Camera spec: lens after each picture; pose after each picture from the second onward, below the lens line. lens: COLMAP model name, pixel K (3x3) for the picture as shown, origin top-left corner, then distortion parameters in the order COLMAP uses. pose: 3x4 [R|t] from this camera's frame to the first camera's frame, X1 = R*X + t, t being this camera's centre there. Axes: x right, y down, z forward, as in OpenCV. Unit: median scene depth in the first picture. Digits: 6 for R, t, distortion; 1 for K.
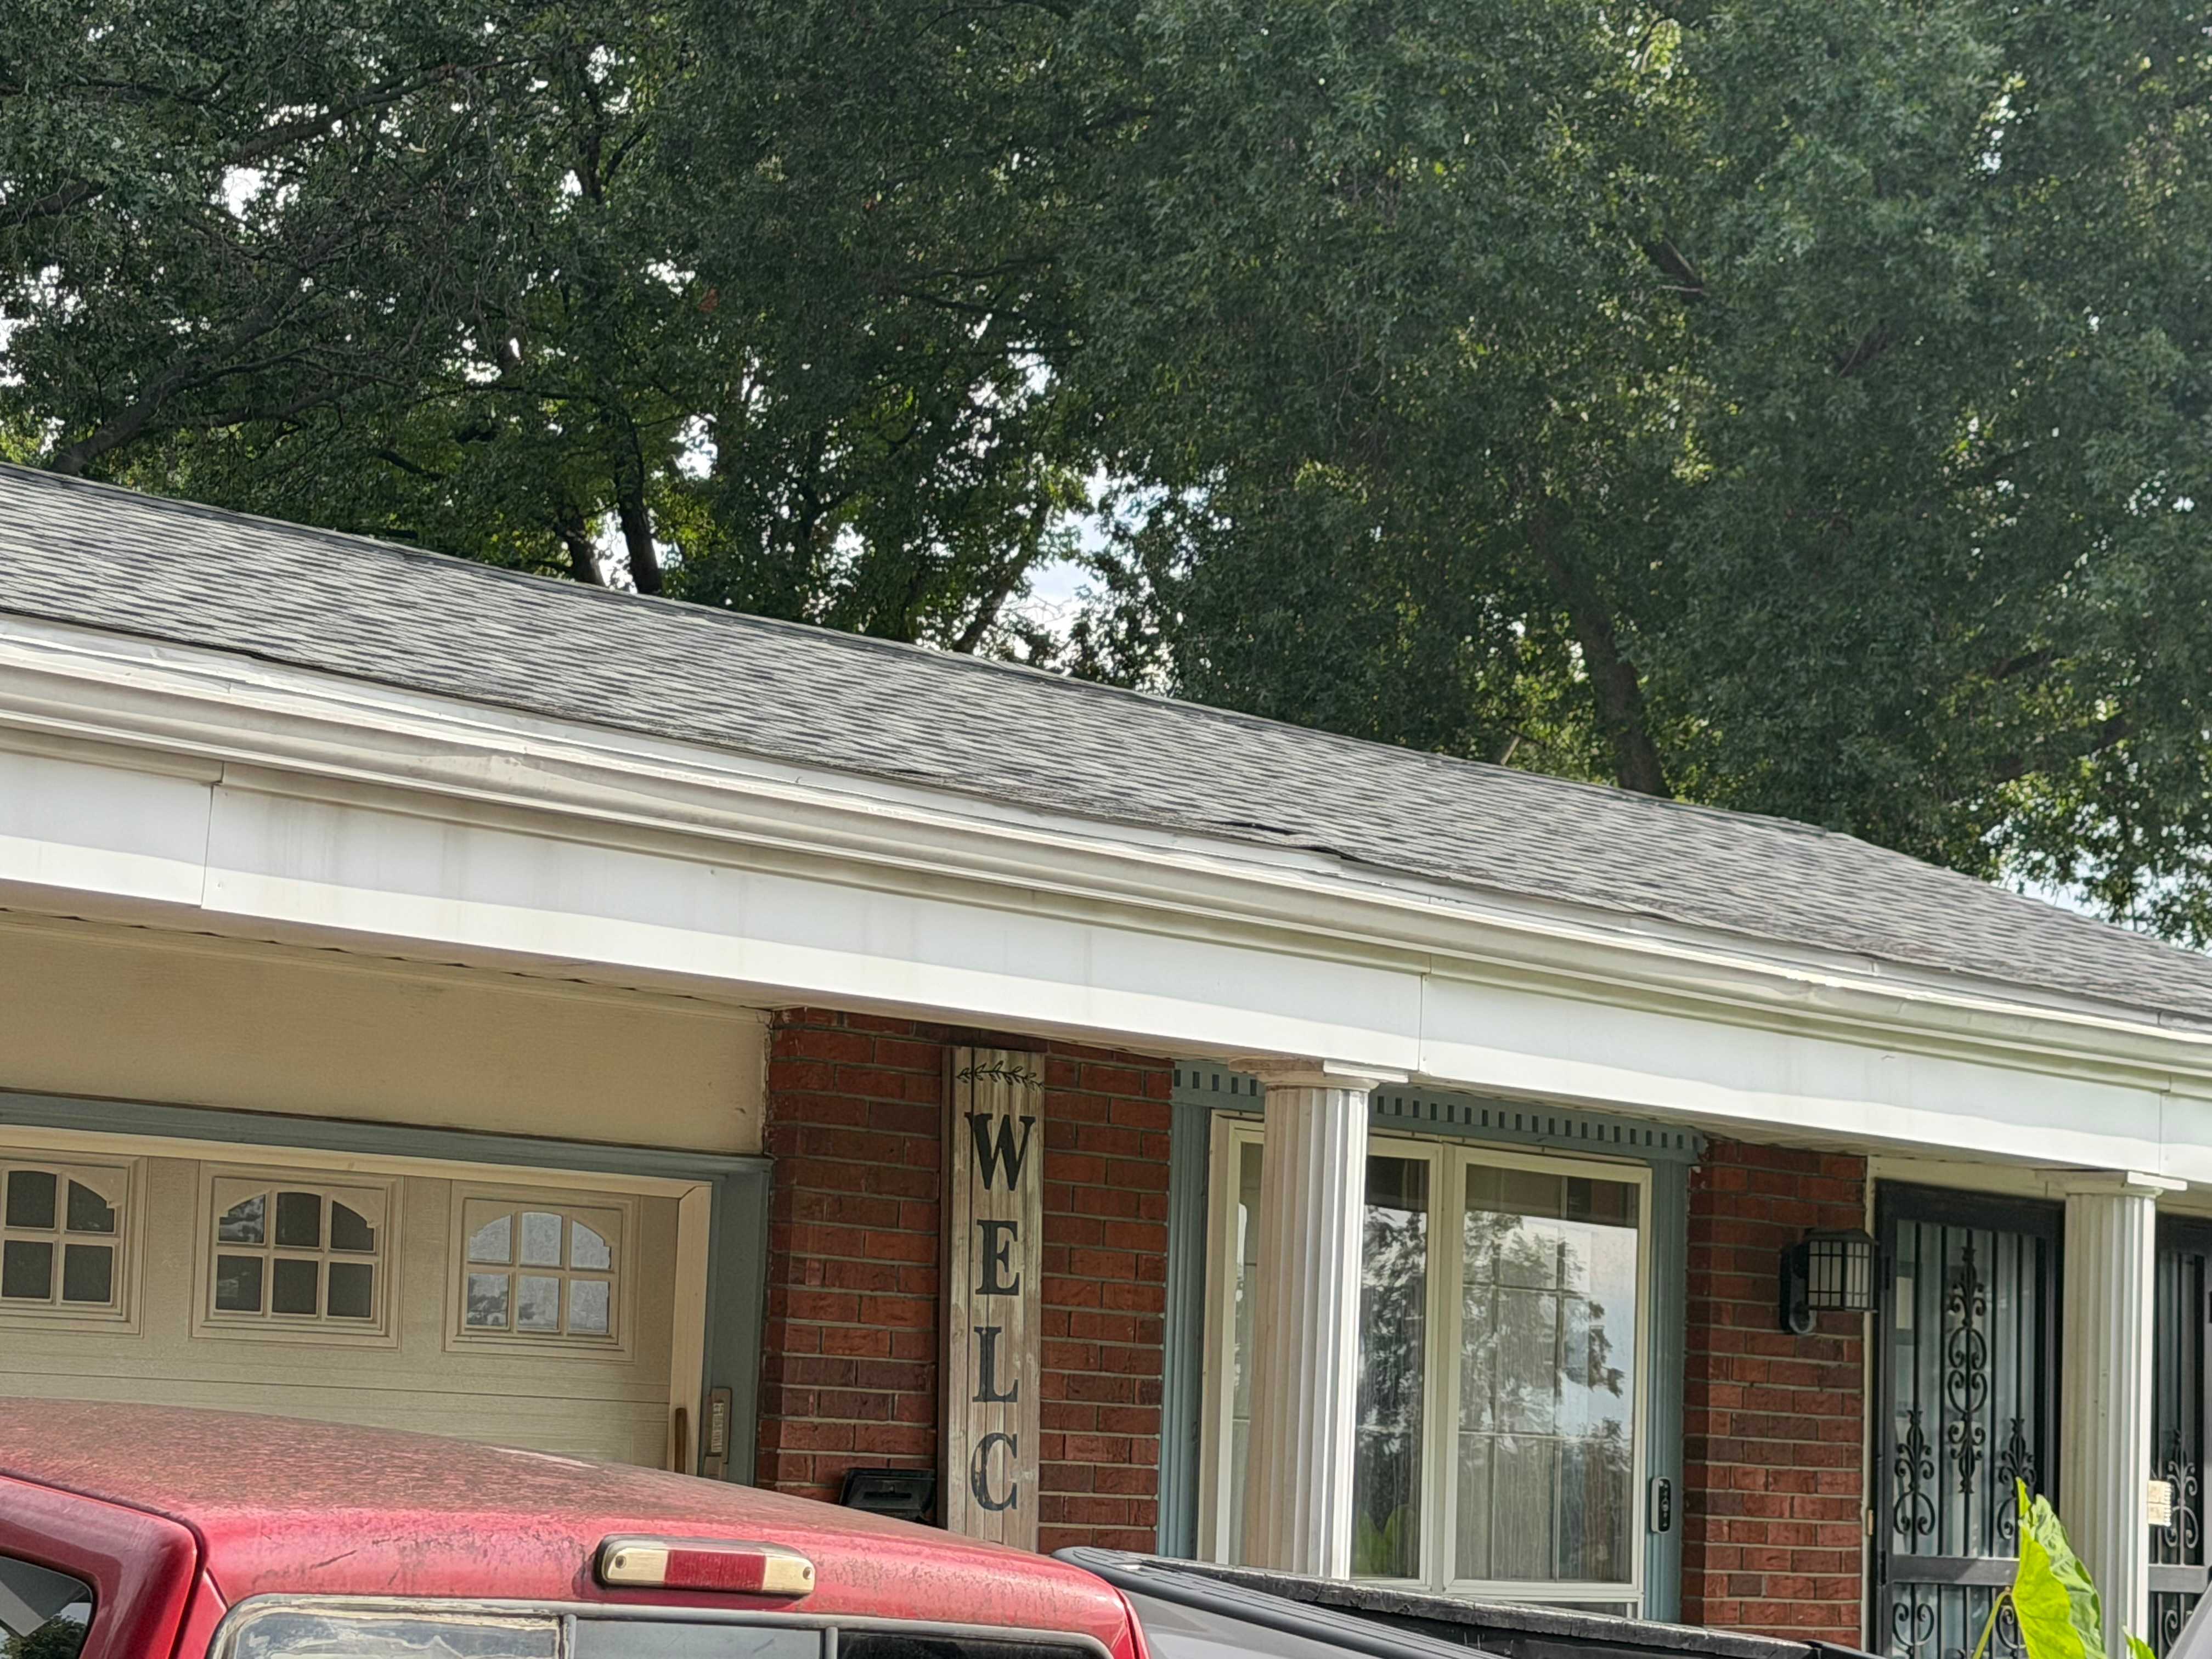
lens RADIAL K [[5004.9, 0, 1165.2], [0, 5004.9, 832.4], [0, 0, 1]] dist [0.109447, 0.195836]
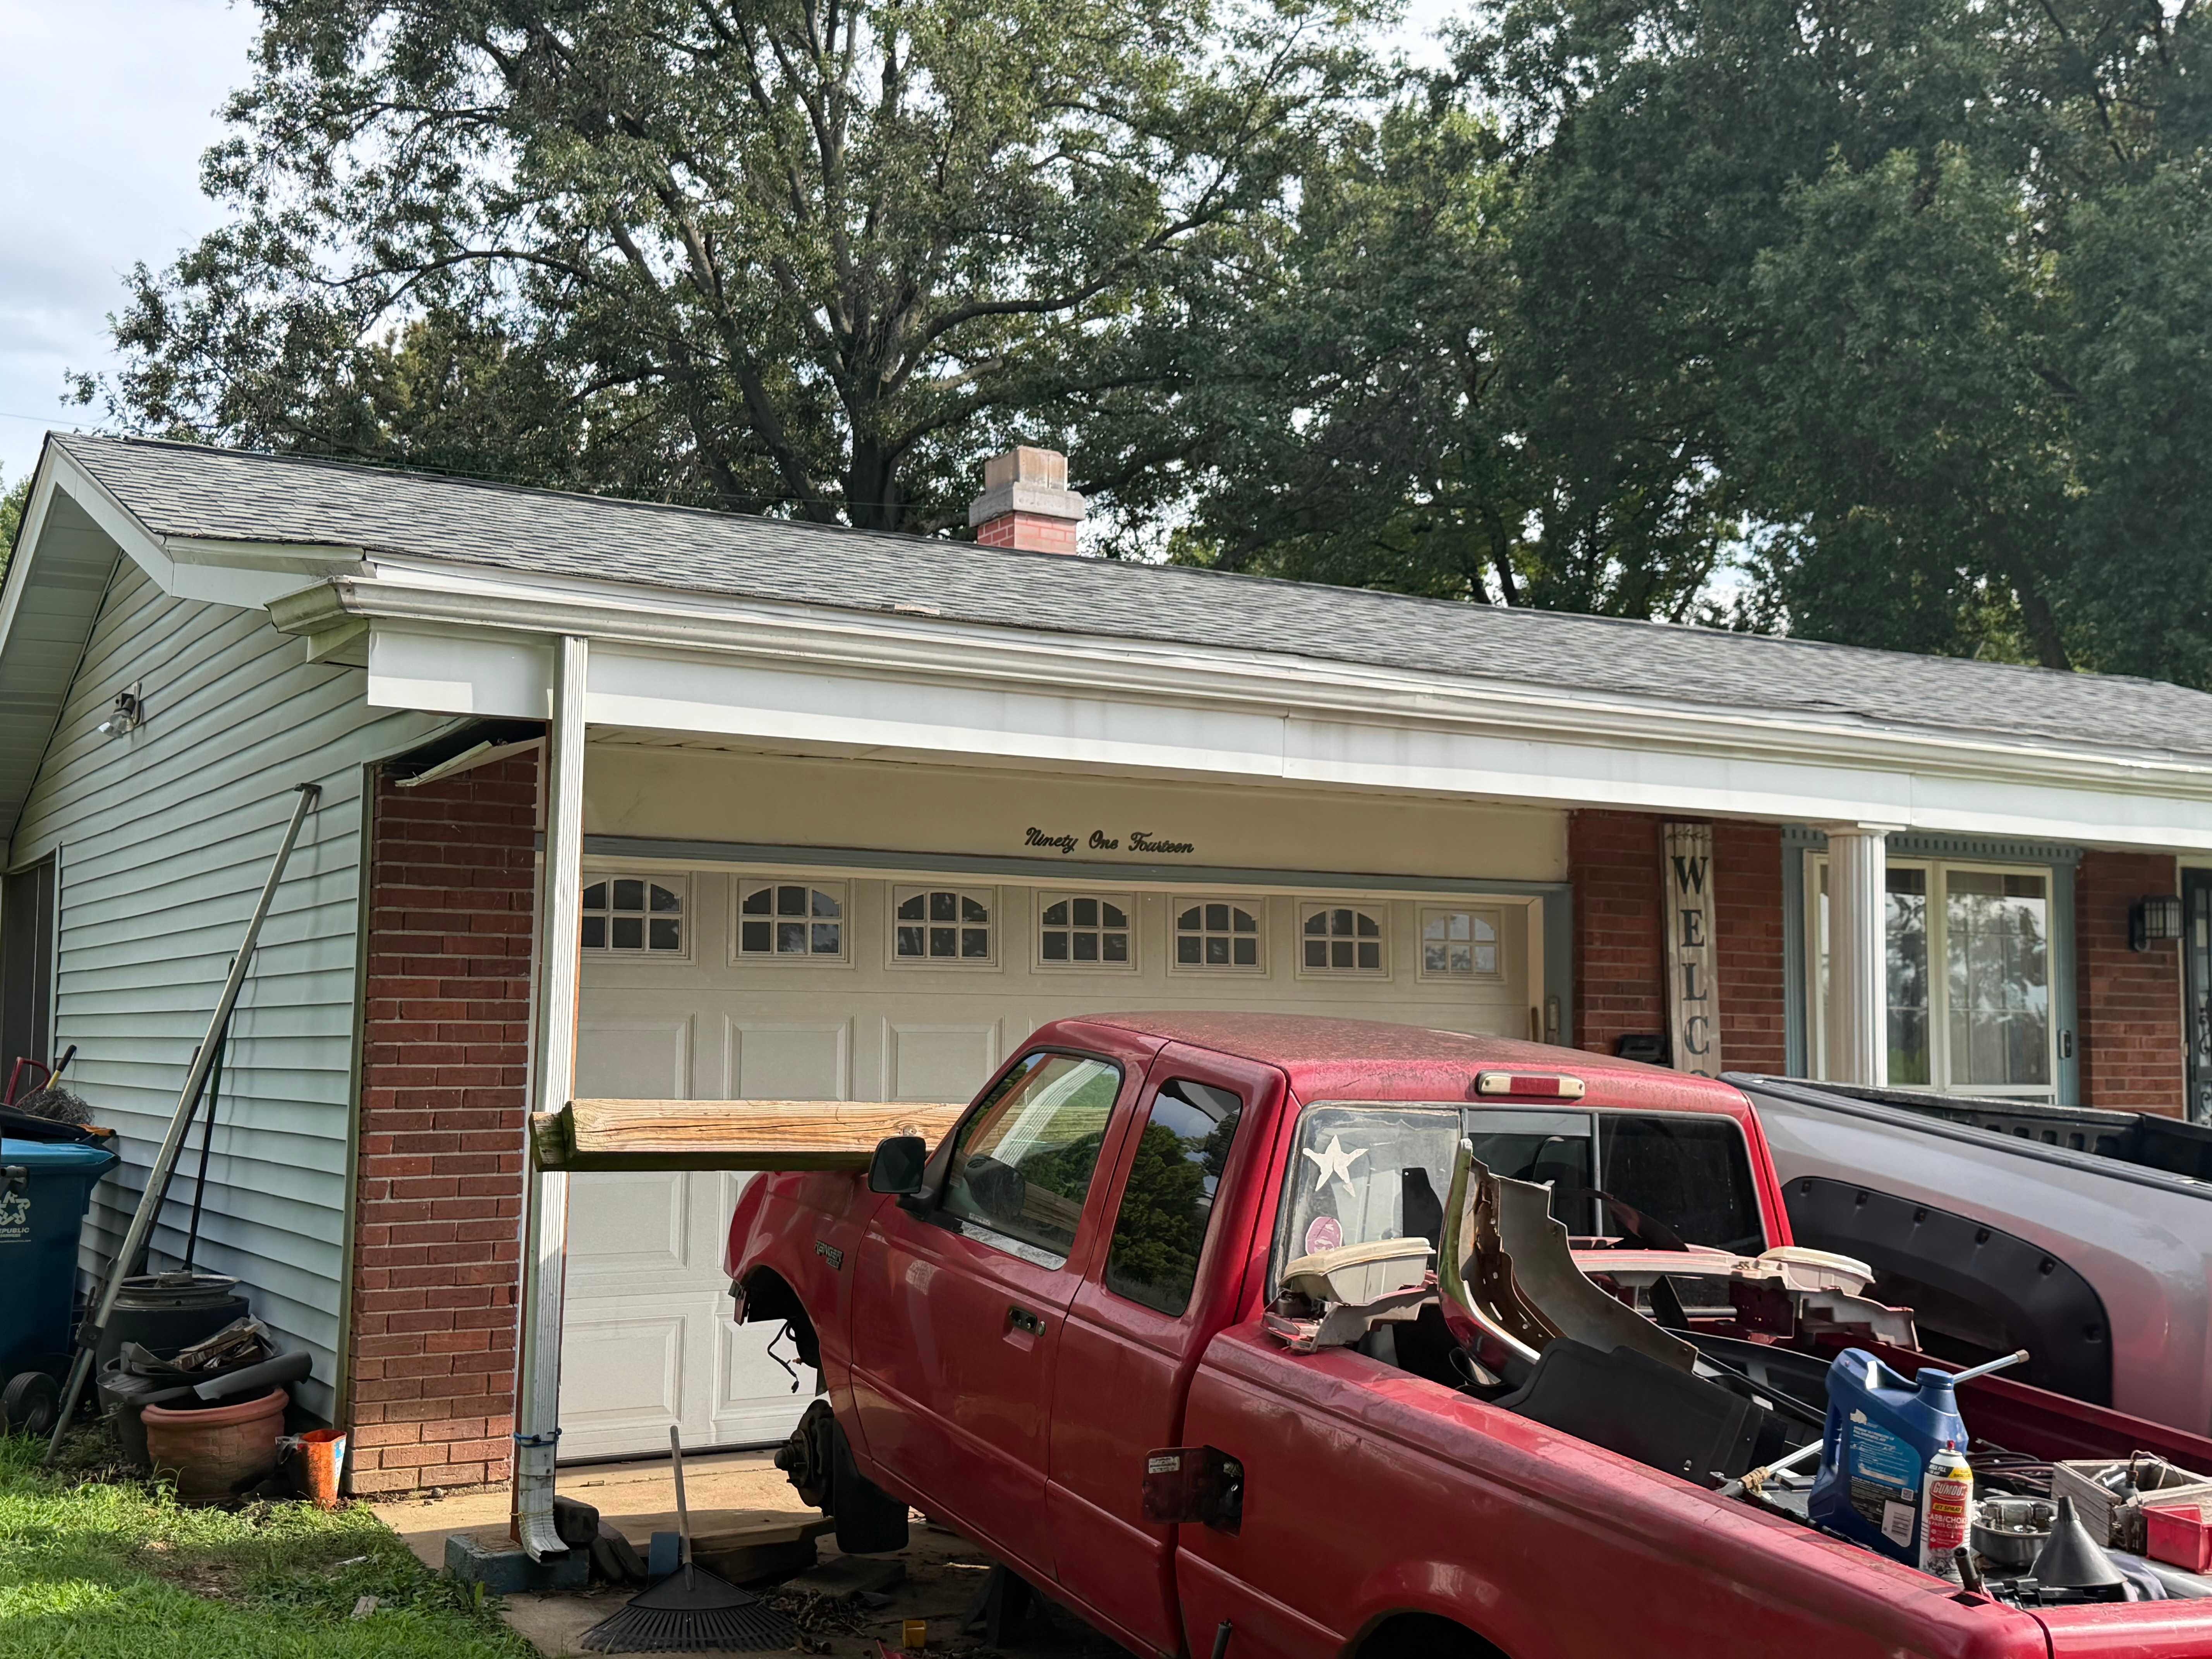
lens RADIAL K [[2471.3, 0, 1106.4], [0, 2471.3, 832.0], [0, 0, 1]] dist [0.192305, -0.449065]
pose [[0.962332, -0.049943, -0.267251, 0.008382], [0.061396, 0.997511, 0.034669, -0.001601], [0.264854, -0.049772, 0.963003, -0.011617]]
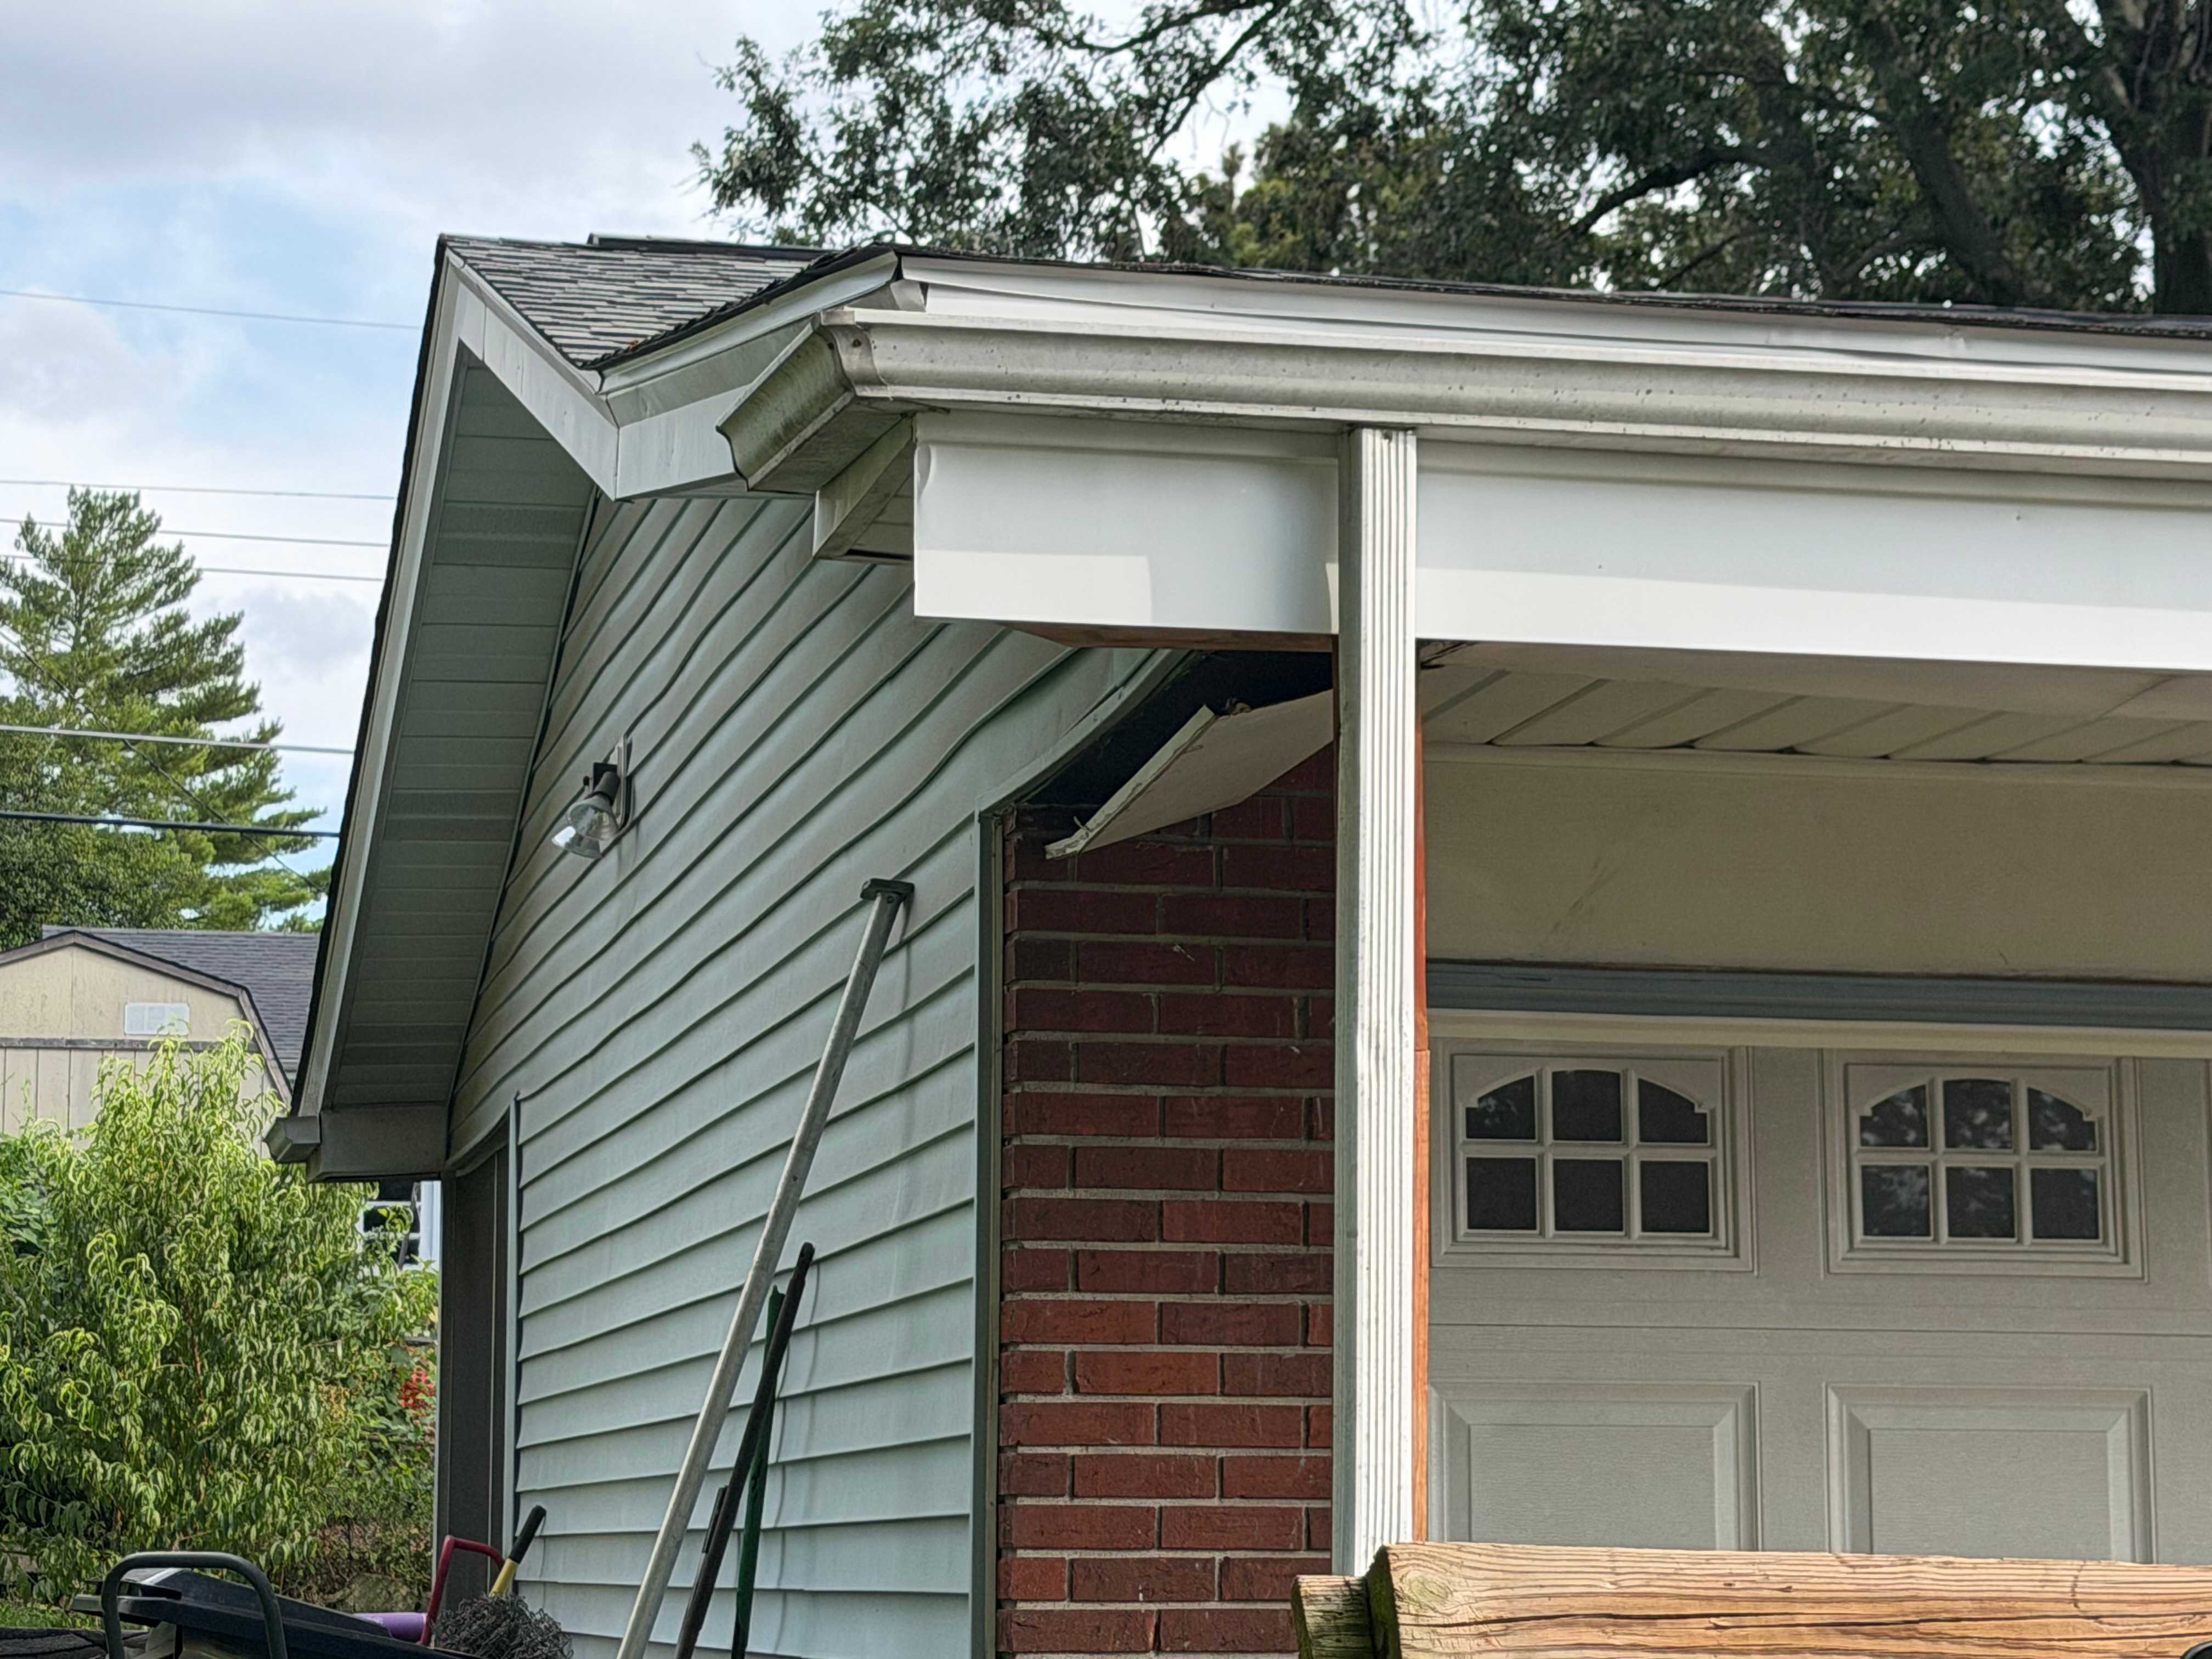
lens RADIAL K [[5059.3, 0, 1101.3], [0, 5059.3, 860.6], [0, 0, 1]] dist [0.105569, 0.230761]
pose [[0.829997, -0.109337, -0.546946, -0.023602], [0.101460, 0.993835, -0.044704, 0.024826], [0.548462, -0.018389, 0.835973, 0.091132]]
